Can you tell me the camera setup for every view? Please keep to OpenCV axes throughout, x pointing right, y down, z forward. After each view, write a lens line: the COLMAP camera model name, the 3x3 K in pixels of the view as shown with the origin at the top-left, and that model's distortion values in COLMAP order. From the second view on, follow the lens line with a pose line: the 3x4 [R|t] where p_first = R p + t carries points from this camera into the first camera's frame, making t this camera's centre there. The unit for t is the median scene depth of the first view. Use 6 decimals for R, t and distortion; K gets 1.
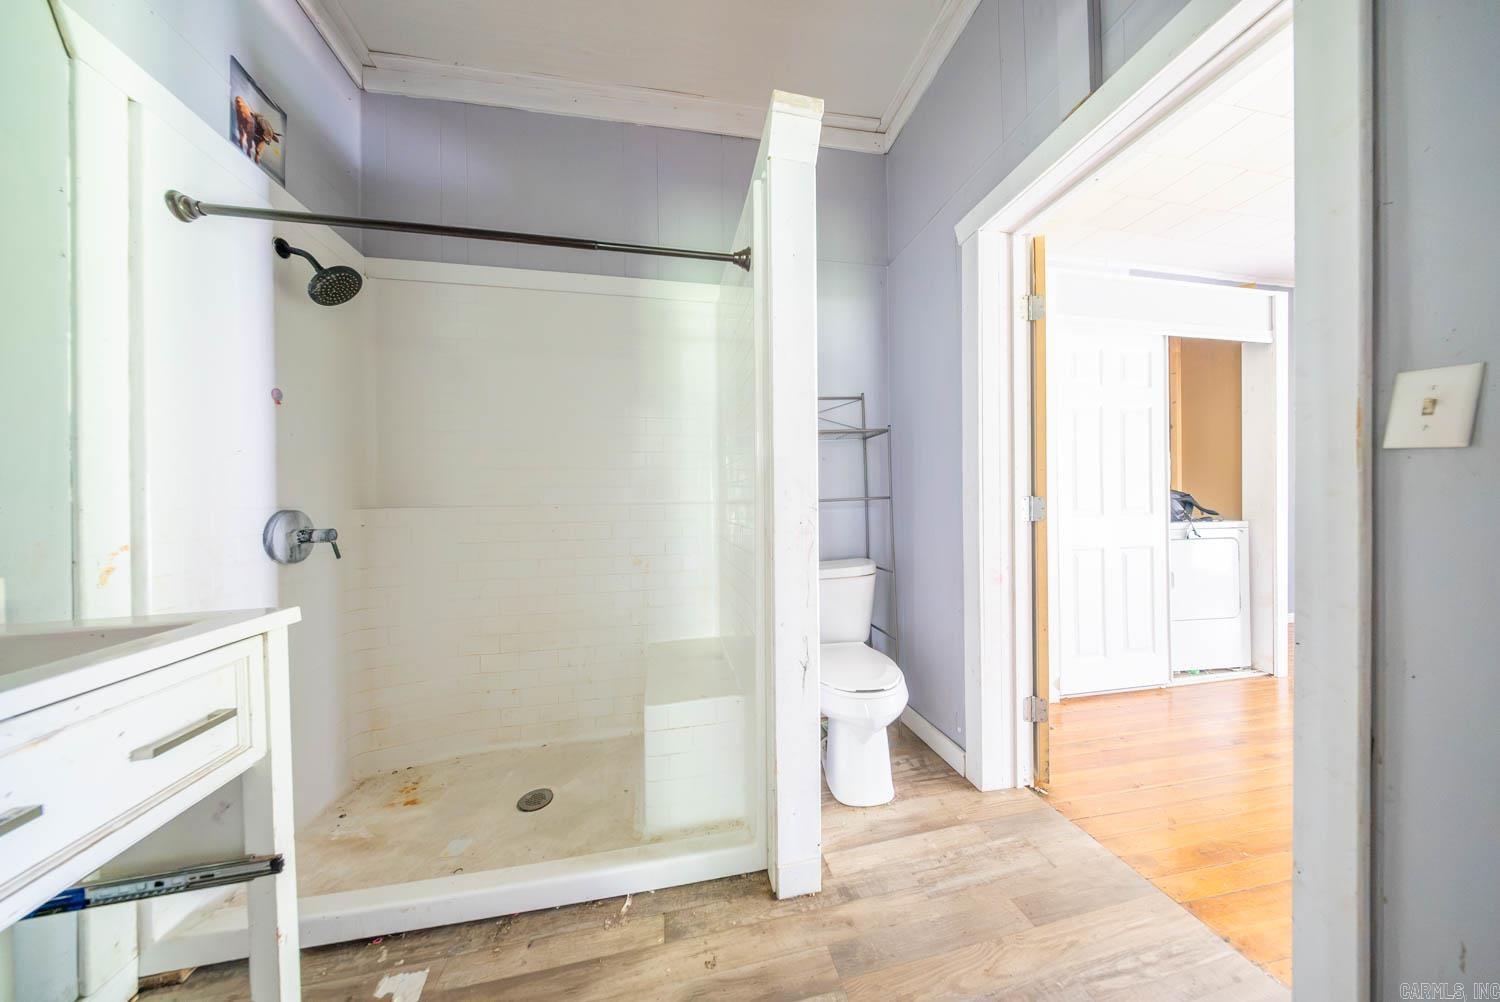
lens RADIAL K [[441.8, 0, 743.9], [0, 441.8, 492.7], [0, 0, 1]] dist [0.003713, -0.001414]
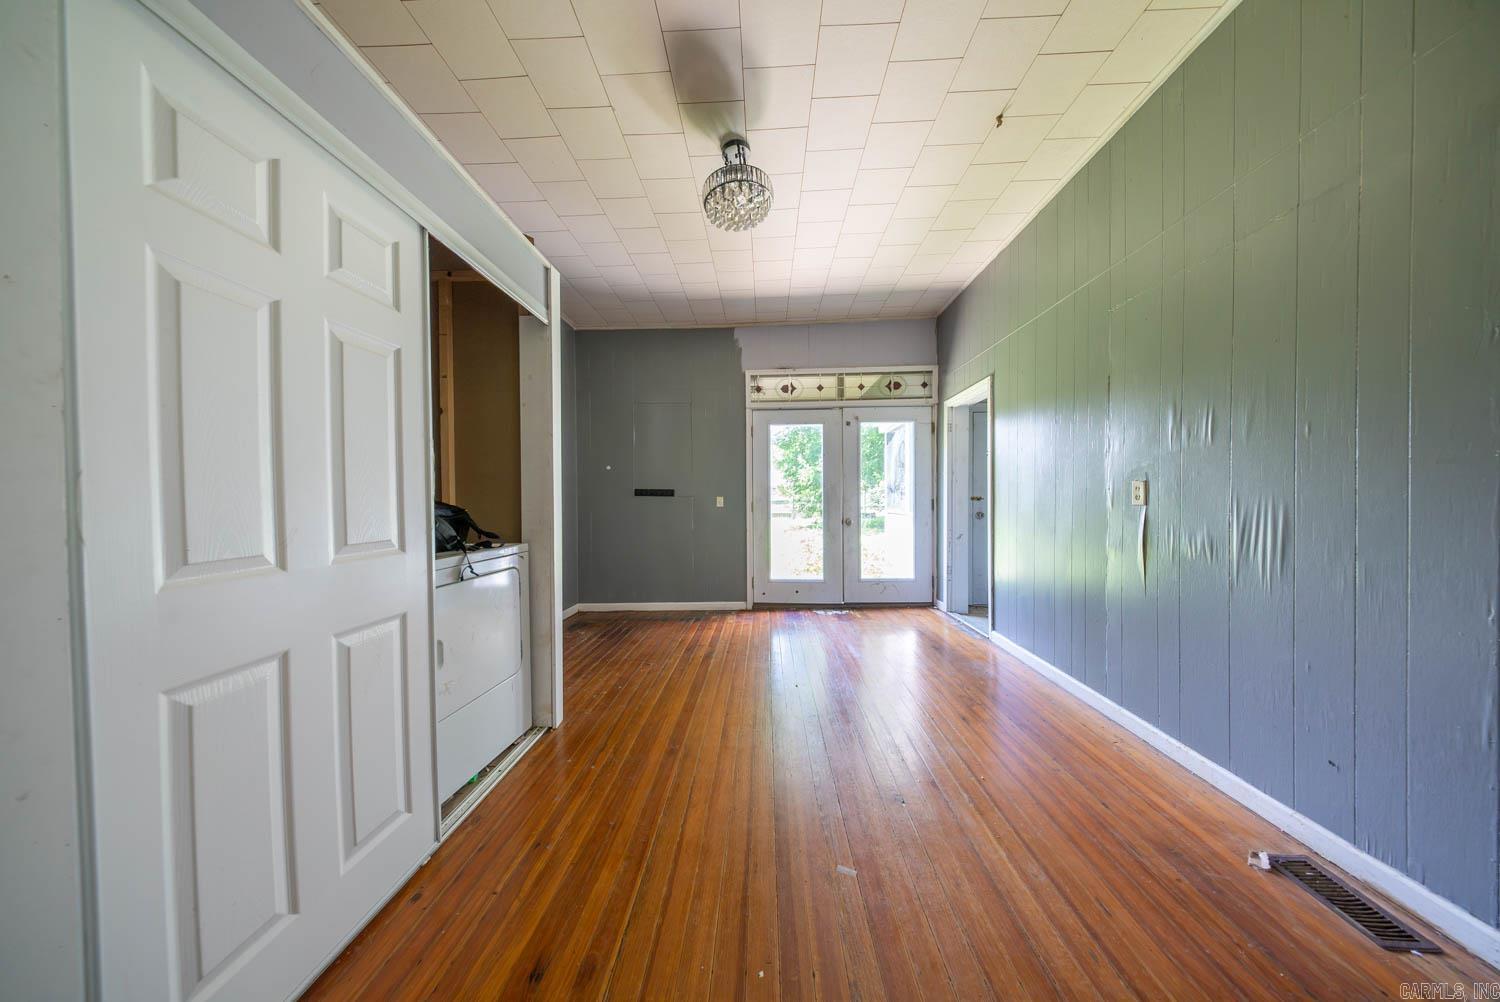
lens RADIAL K [[441.8, 0, 755.3], [0, 441.8, 508.0], [0, 0, 1]] dist [0.003713, -0.001414]
pose [[0.210074, -0.001441, 0.977684, 0.469484], [0.010011, 0.999950, -0.000677, 0.006357], [-0.977634, 0.009930, 0.210078, 0.452532]]
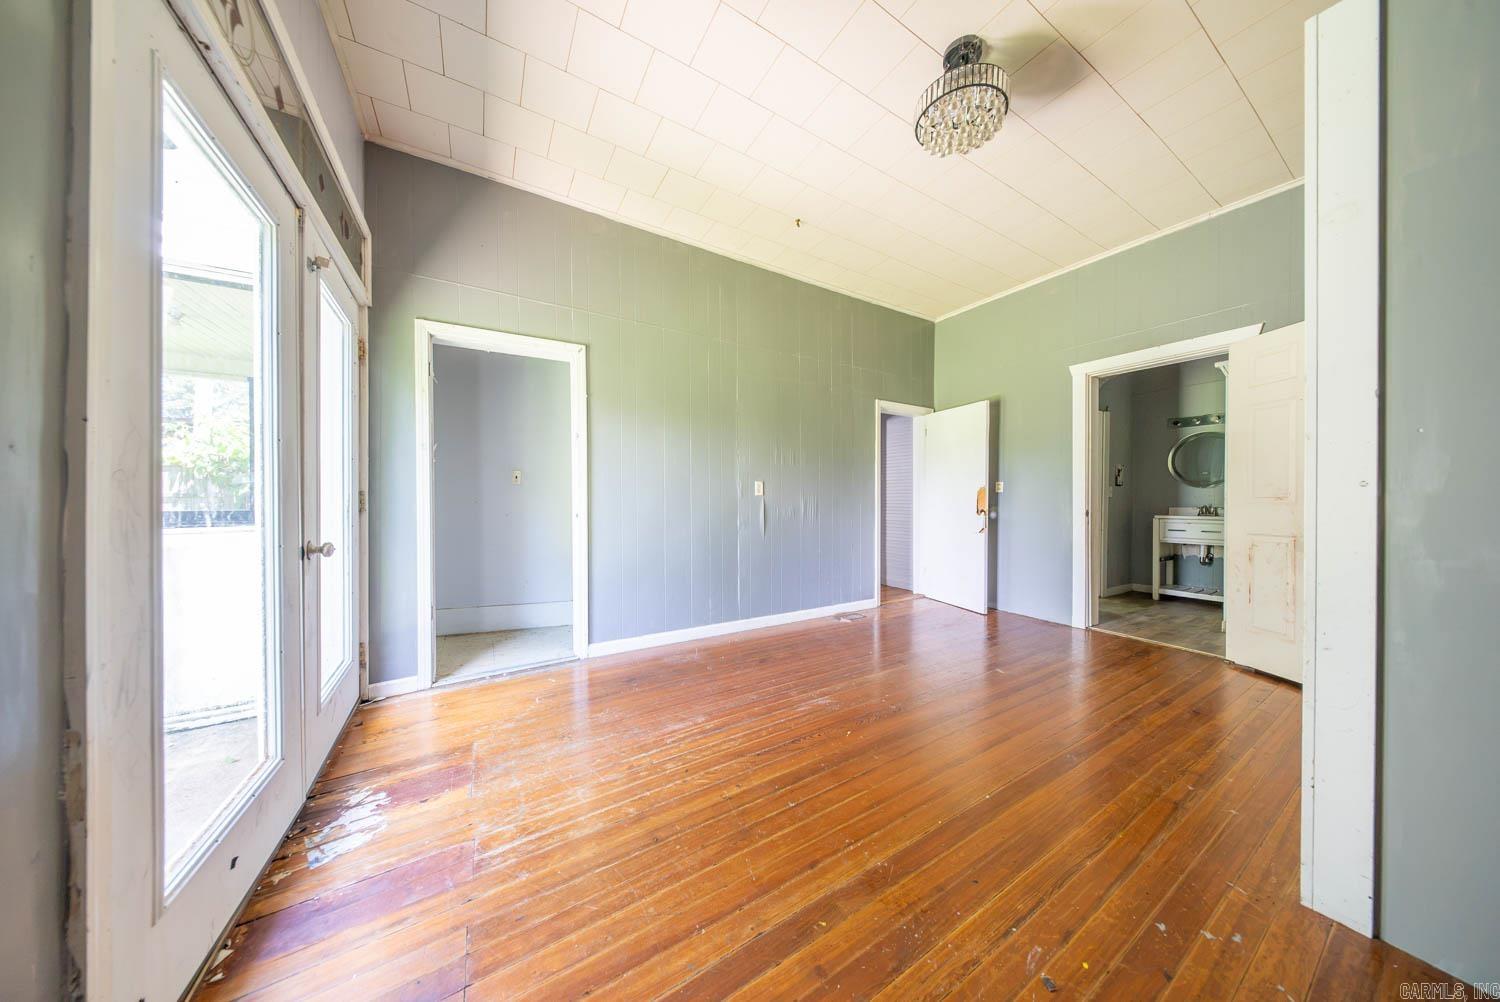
lens RADIAL K [[441.8, 0, 752.5], [0, 441.8, 506.3], [0, 0, 1]] dist [0.003713, -0.001414]
pose [[-0.931435, 0.022223, -0.363229, 1.871274], [0.013121, 0.999536, 0.027506, 0.003788], [0.363671, 0.020854, -0.931294, 1.198596]]
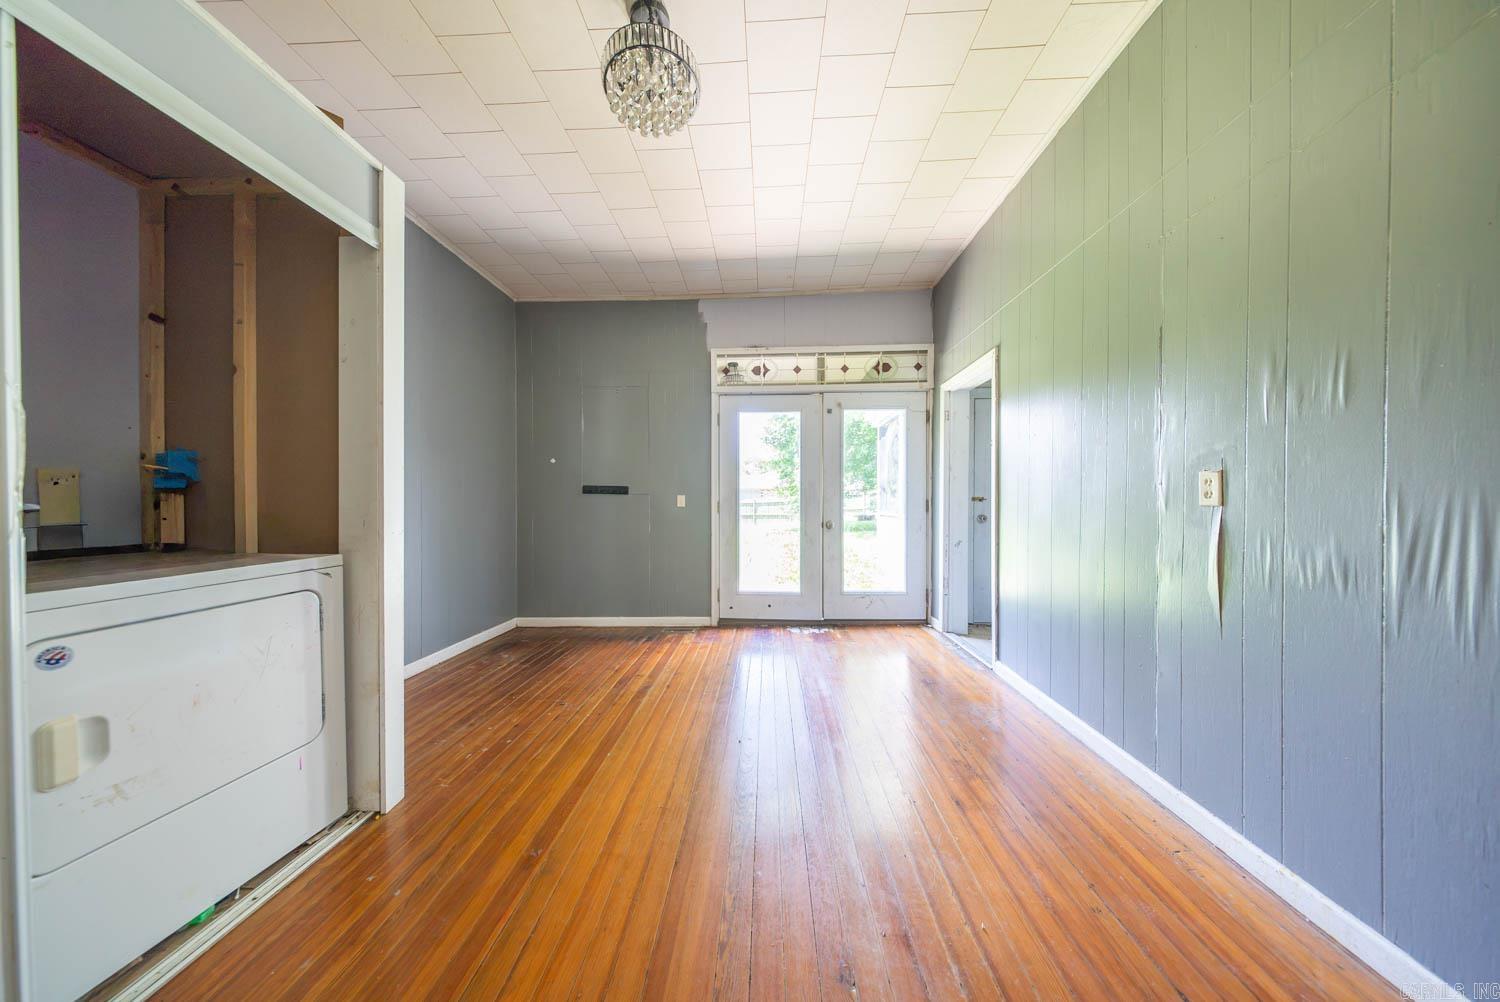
lens RADIAL K [[441.8, 0, 757.3], [0, 441.8, 506.9], [0, 0, 1]] dist [0.003713, -0.001414]
pose [[0.211796, 0.005924, 0.977296, 0.724791], [0.003435, 0.999971, -0.006806, 0.010631], [-0.977308, 0.004798, 0.211769, 0.382809]]
